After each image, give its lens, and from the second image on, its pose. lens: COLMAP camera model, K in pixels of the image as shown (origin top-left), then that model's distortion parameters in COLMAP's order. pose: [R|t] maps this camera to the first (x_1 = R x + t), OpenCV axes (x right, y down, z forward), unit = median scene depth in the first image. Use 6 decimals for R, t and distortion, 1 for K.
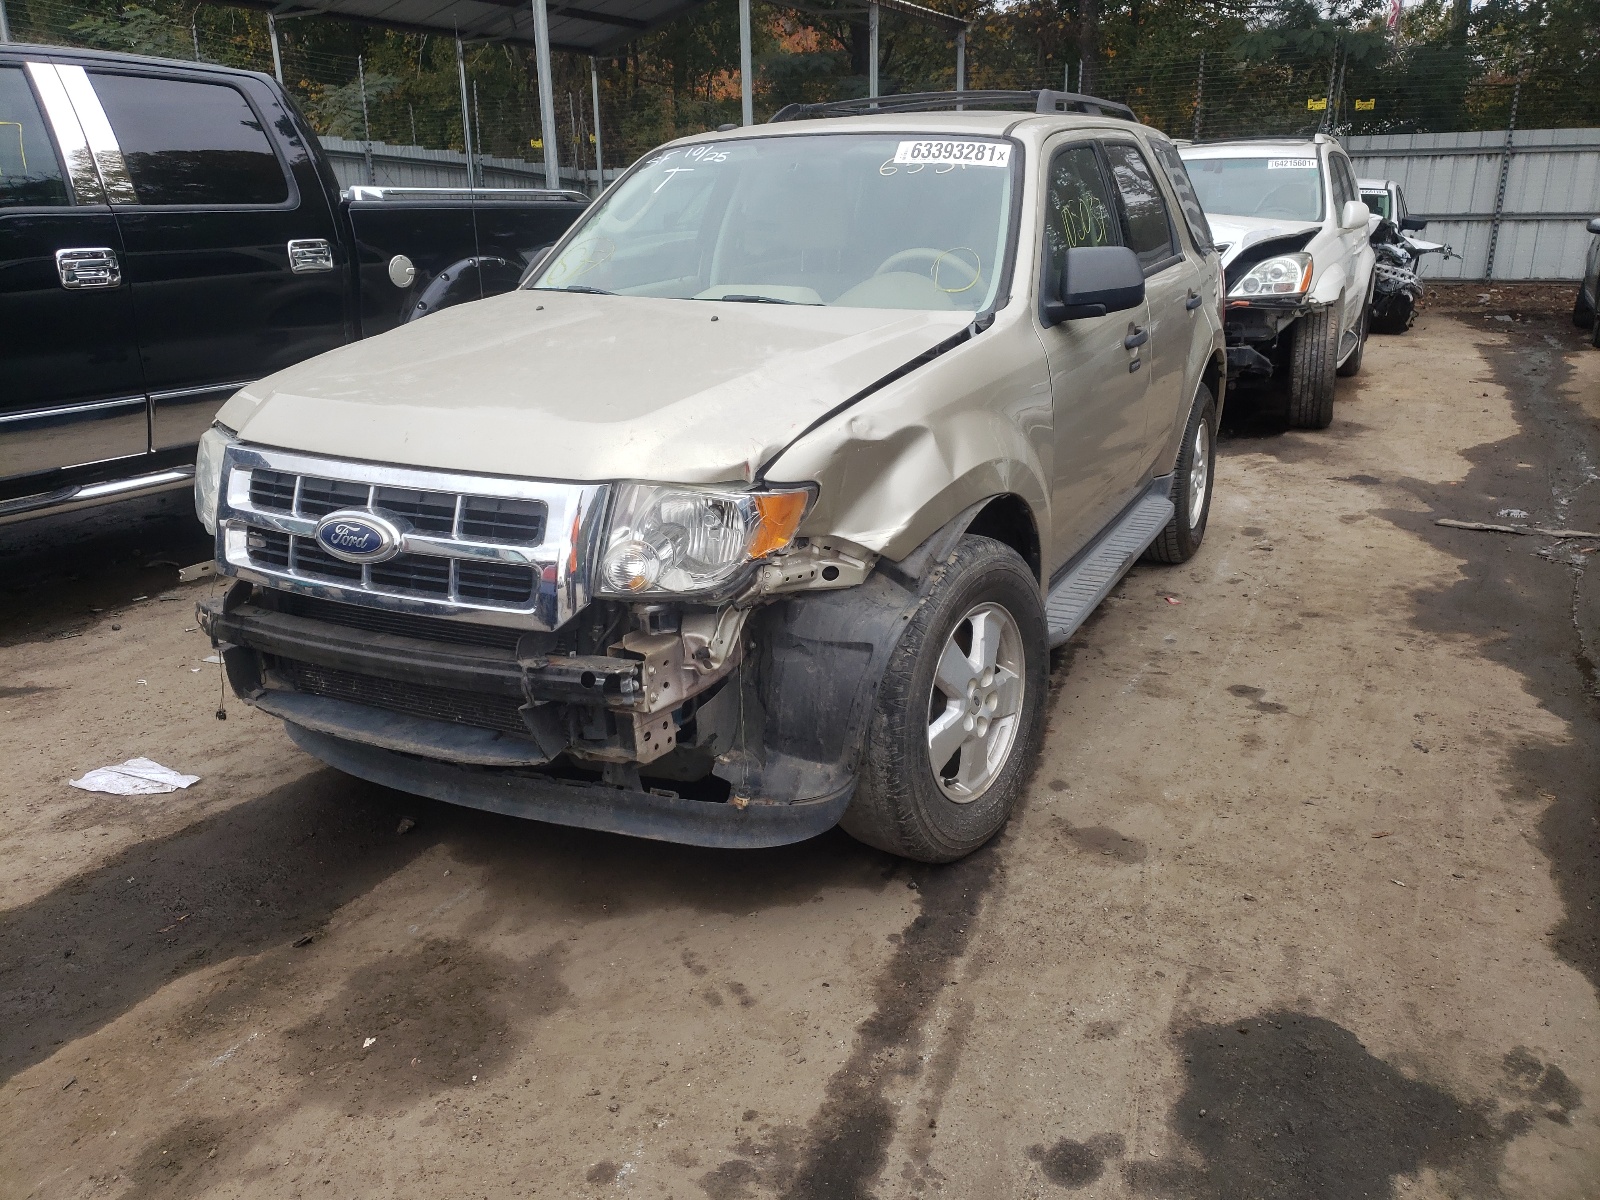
lens RADIAL K [[1222.1, 0, 790.9], [0, 1222.1, 599.1], [0, 0, 1]] dist [0.017039, 0.006754]
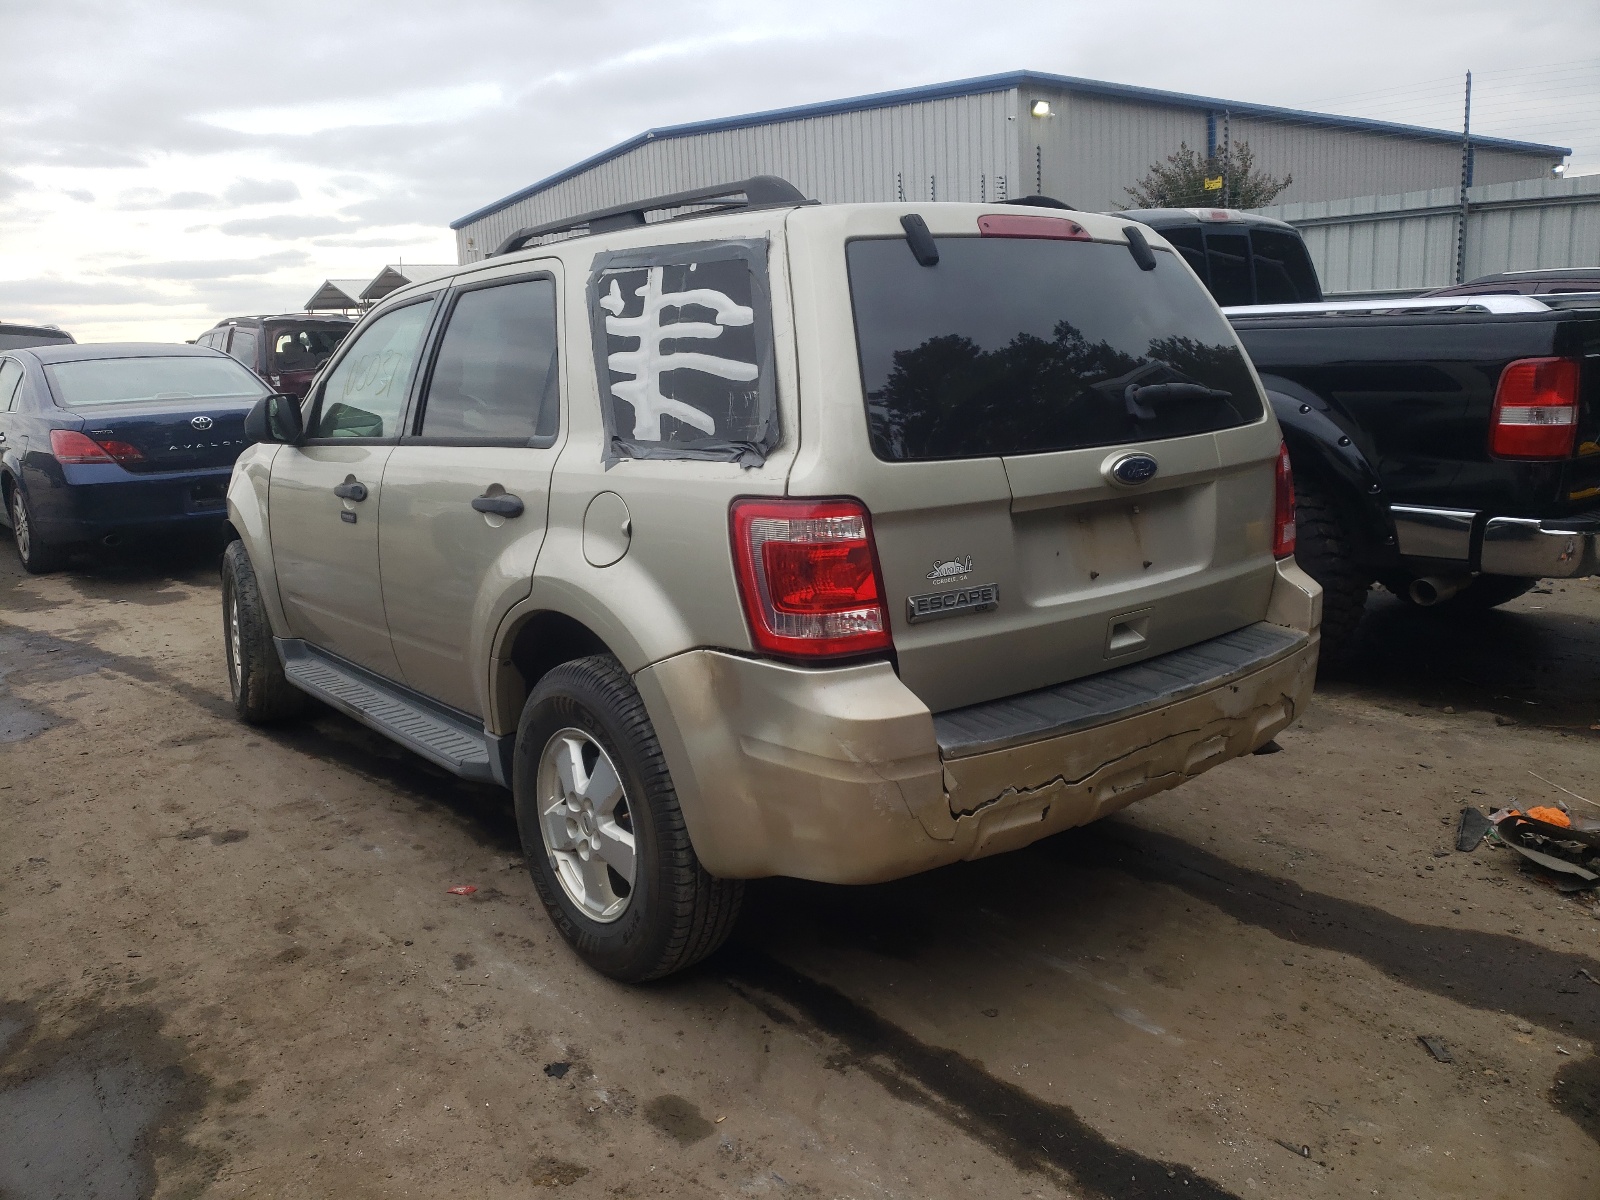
lens RADIAL K [[1222.1, 0, 788.5], [0, 1222.1, 596.9], [0, 0, 1]] dist [0.017039, 0.006754]
pose [[-0.395292, 0.200897, -0.896317, 1.092800], [-0.255855, 0.913091, 0.317493, -0.564919], [0.882203, 0.354830, -0.309537, 1.703548]]
